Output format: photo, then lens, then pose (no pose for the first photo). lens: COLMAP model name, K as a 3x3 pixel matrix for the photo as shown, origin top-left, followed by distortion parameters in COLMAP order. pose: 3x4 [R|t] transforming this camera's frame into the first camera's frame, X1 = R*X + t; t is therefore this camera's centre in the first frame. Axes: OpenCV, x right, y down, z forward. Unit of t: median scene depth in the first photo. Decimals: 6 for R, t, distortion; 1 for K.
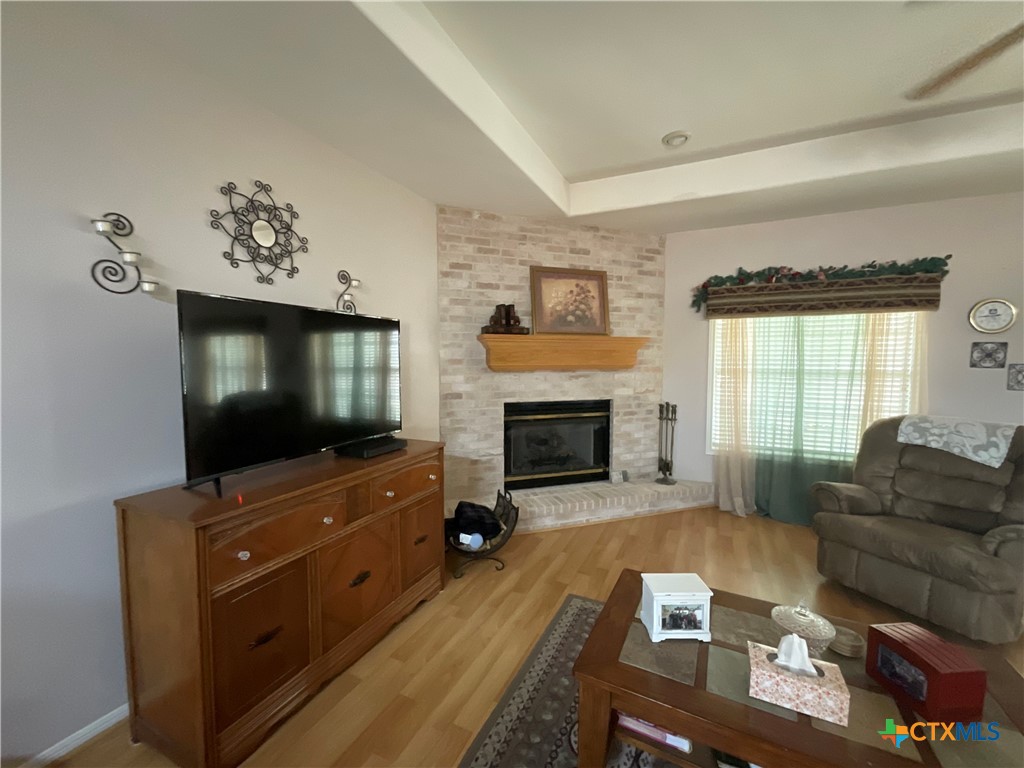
lens RADIAL K [[417.5, 0, 514.9], [0, 417.5, 385.3], [0, 0, 1]] dist [-0.000409, 0.001135]
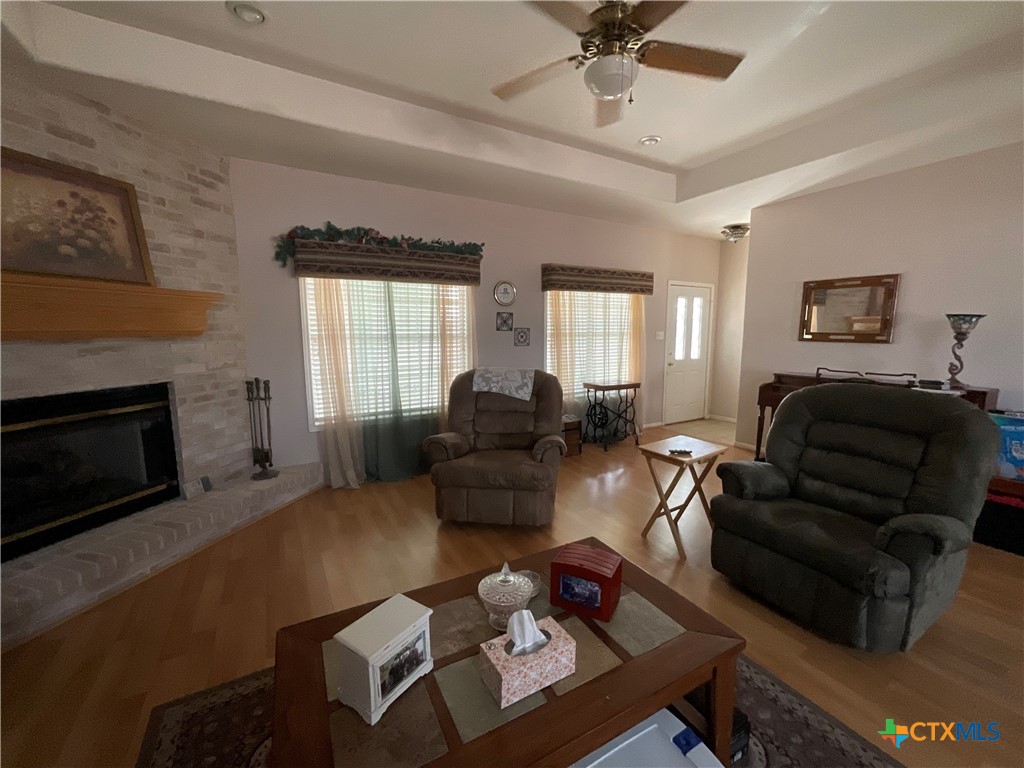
lens RADIAL K [[417.5, 0, 514.9], [0, 417.5, 385.3], [0, 0, 1]] dist [-0.000409, 0.001135]
pose [[0.563578, -0.111976, 0.818438, -0.012105], [0.054880, 0.993656, 0.098158, 0.003531], [-0.824238, -0.010404, 0.566148, 0.153687]]
